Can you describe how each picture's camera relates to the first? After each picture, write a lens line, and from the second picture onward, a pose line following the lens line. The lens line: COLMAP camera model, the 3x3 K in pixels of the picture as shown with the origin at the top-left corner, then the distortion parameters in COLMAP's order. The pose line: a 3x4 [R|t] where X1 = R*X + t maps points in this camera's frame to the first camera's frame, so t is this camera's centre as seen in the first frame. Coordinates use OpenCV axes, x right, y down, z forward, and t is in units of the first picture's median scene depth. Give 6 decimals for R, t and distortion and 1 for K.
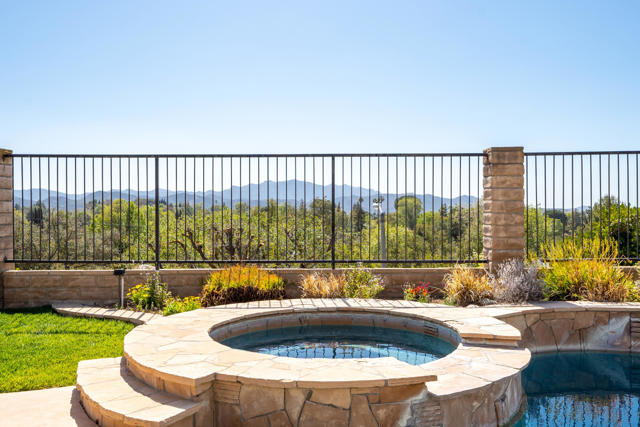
lens RADIAL K [[573.9, 0, 321.3], [0, 573.9, 208.6], [0, 0, 1]] dist [0.017016, -0.009327]
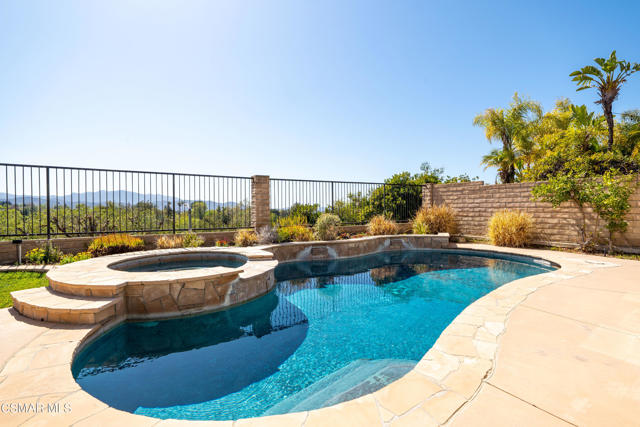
lens RADIAL K [[306.0, 0, 318.4], [0, 306.0, 213.2], [0, 0, 1]] dist [-0.000860, -0.001190]
pose [[0.856761, 0.001390, 0.515711, -0.097742], [-0.005882, 0.999958, 0.007076, 0.028751], [-0.515679, -0.009096, 0.856733, -0.113926]]
